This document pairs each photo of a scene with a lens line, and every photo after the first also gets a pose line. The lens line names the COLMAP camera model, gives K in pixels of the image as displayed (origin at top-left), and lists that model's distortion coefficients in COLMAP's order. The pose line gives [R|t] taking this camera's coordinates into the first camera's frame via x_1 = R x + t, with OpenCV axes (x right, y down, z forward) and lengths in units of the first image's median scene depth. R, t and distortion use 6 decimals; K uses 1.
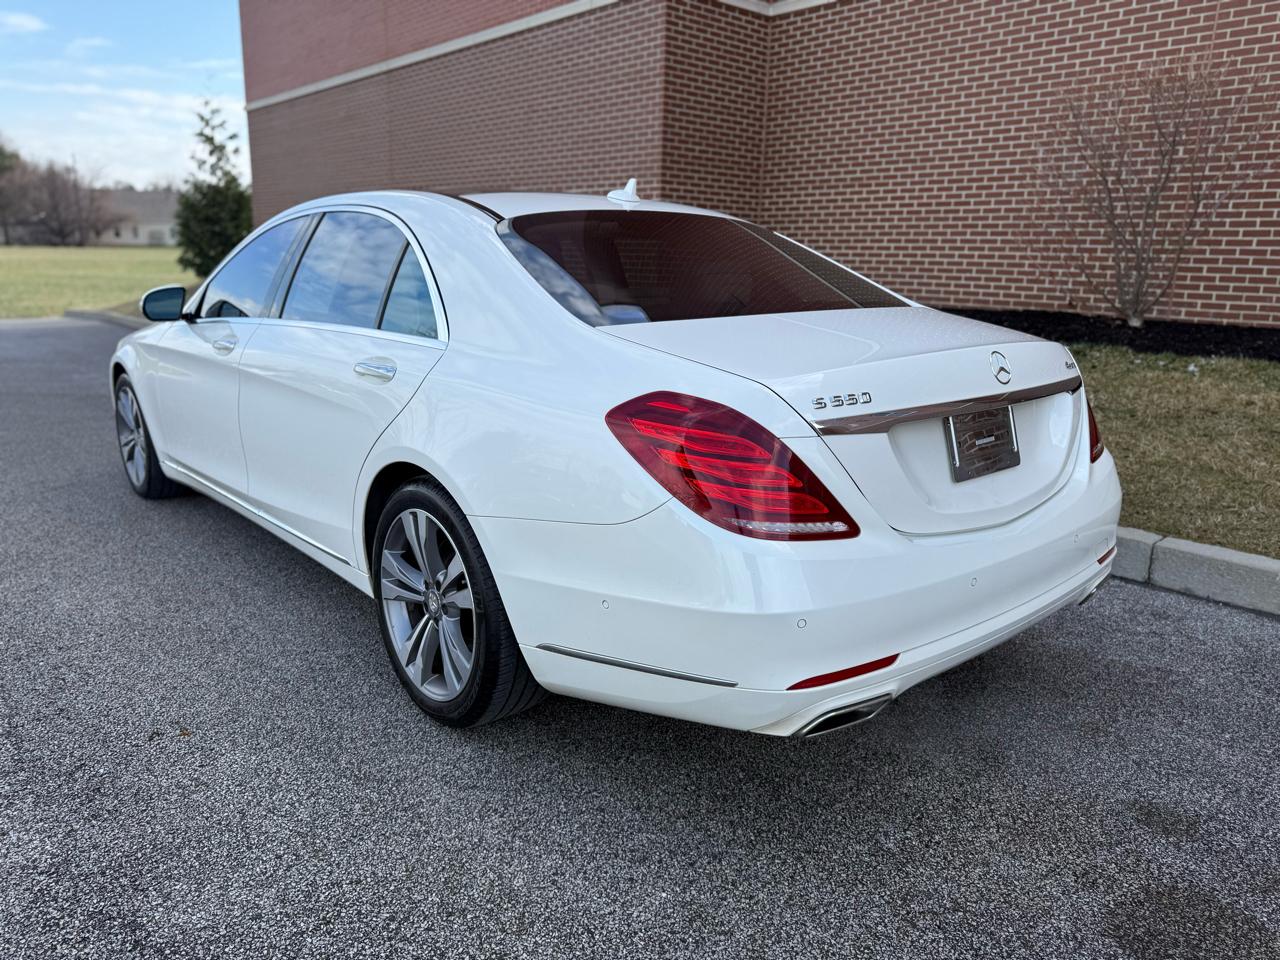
lens RADIAL K [[906.7, 0, 633.3], [0, 906.7, 478.2], [0, 0, 1]] dist [0.023028, -0.028191]
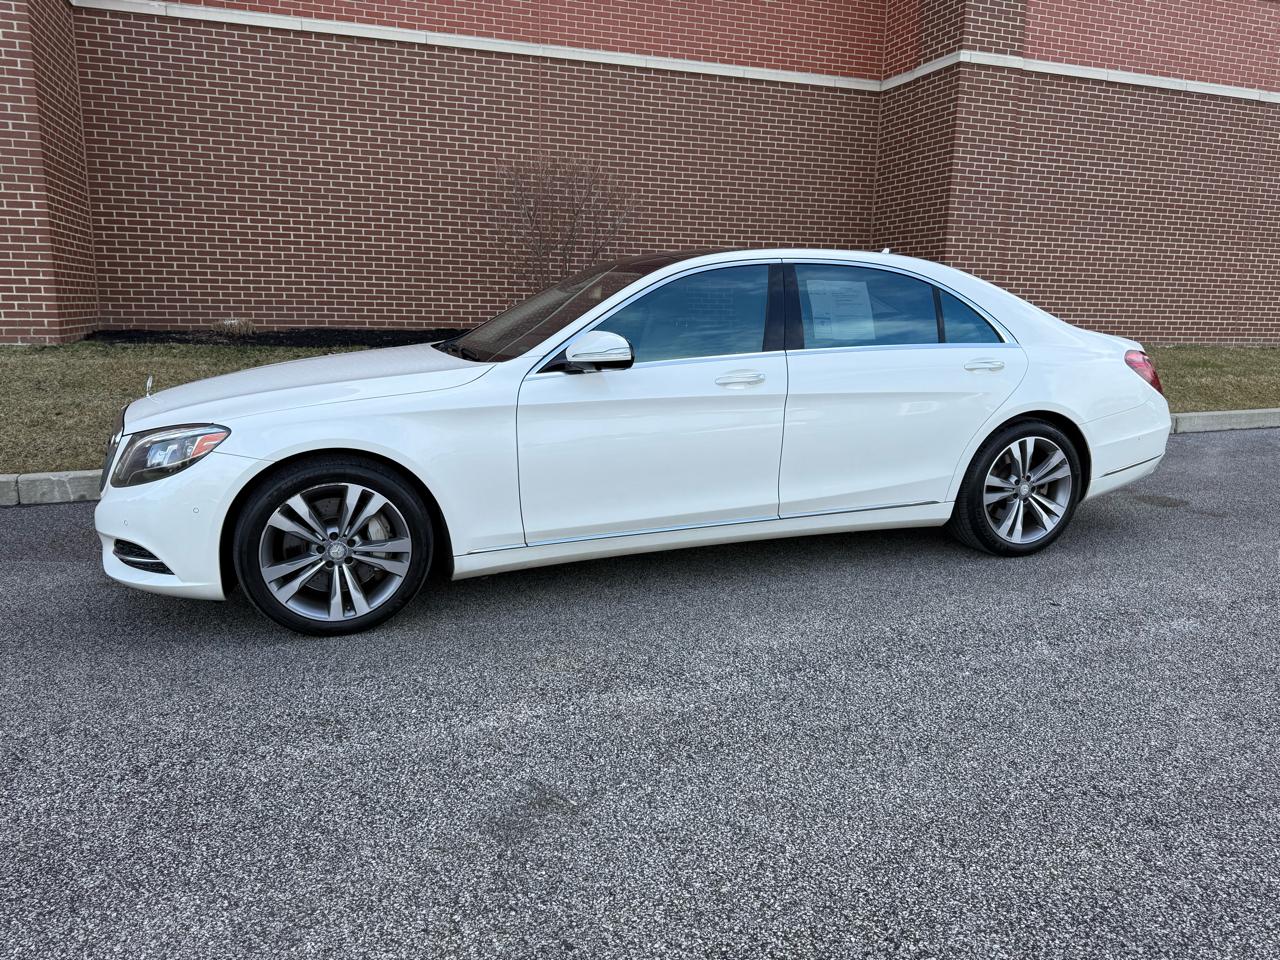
lens RADIAL K [[906.7, 0, 642.2], [0, 906.7, 477.3], [0, 0, 1]] dist [0.023028, -0.028191]
pose [[0.357919, -0.194102, 0.913356, -0.598950], [0.213454, 0.969263, 0.122337, -0.074976], [-0.909028, 0.151172, 0.388349, 0.277388]]
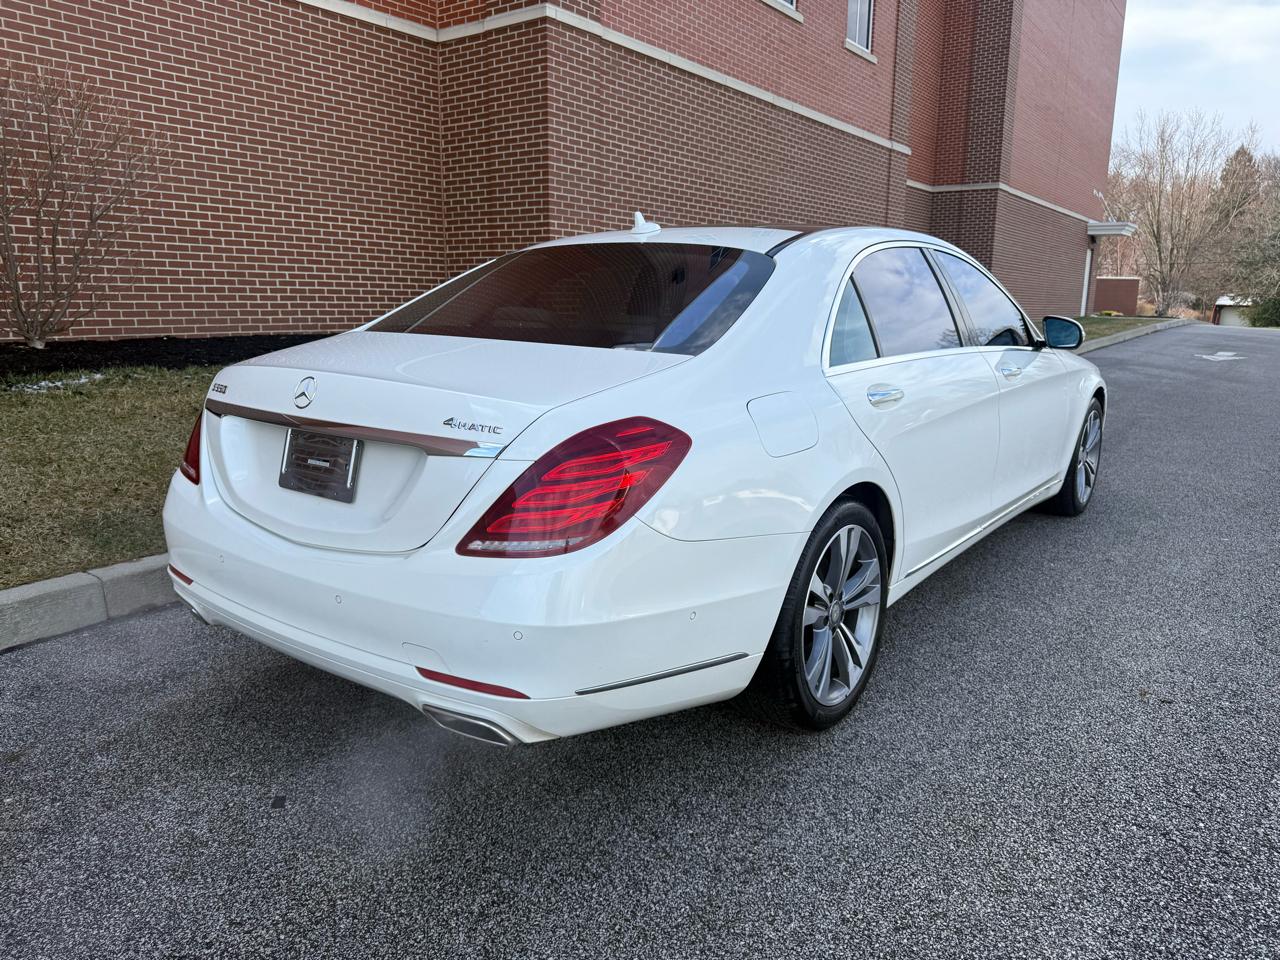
lens RADIAL K [[906.7, 0, 646.6], [0, 906.7, 486.7], [0, 0, 1]] dist [0.023028, -0.028191]
pose [[-0.239239, -0.219832, 0.945748, -0.390741], [0.216623, 0.937398, 0.272688, -0.121635], [-0.946488, 0.270108, -0.176641, 0.488499]]
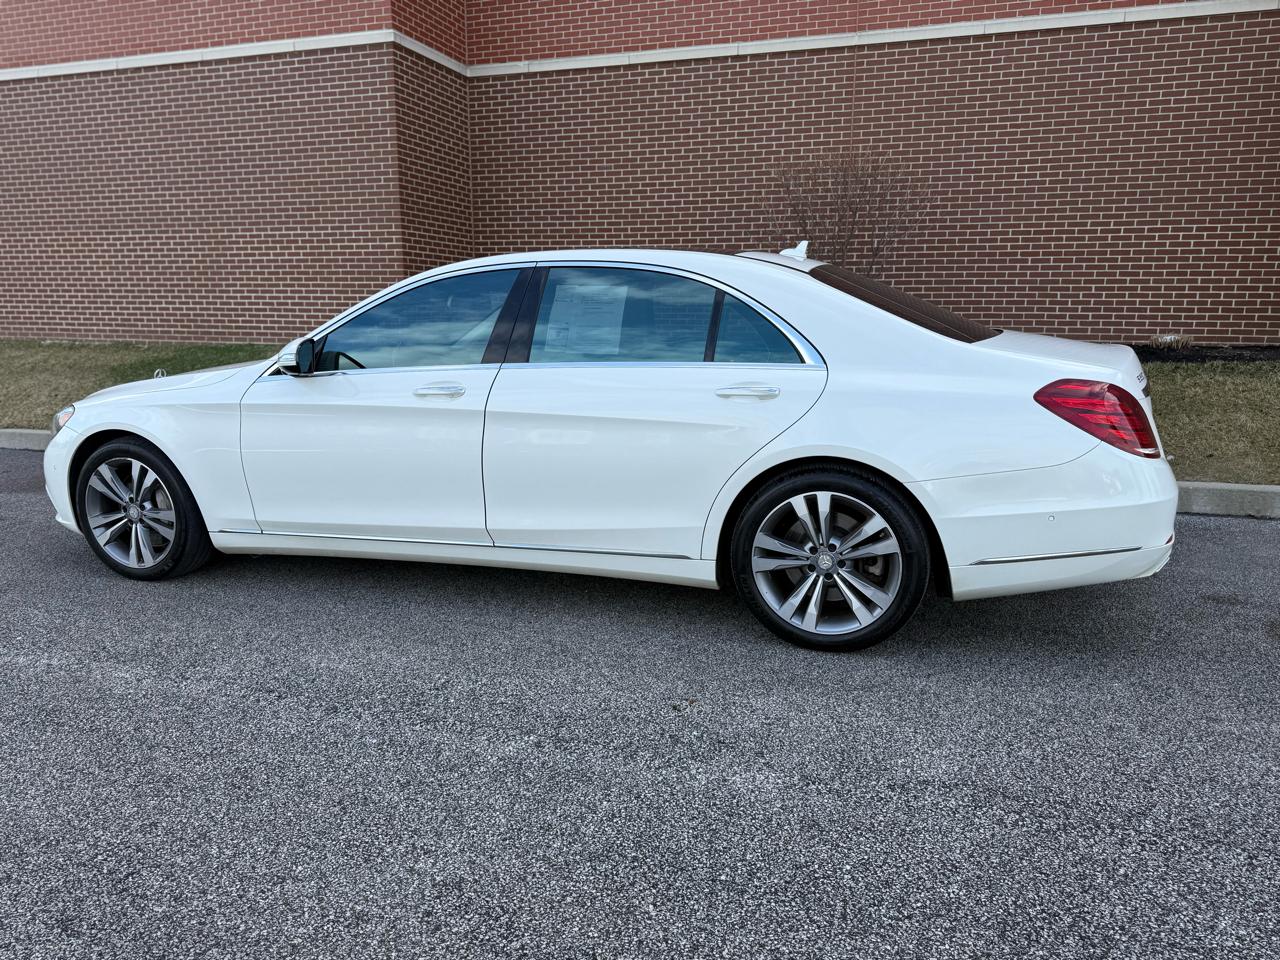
lens RADIAL K [[906.7, 0, 638.2], [0, 906.7, 487.2], [0, 0, 1]] dist [0.023028, -0.028191]
pose [[0.857962, -0.121126, 0.499229, -0.309941], [0.137264, 0.990525, 0.004429, -0.003882], [-0.495035, 0.064726, 0.866459, -0.002978]]
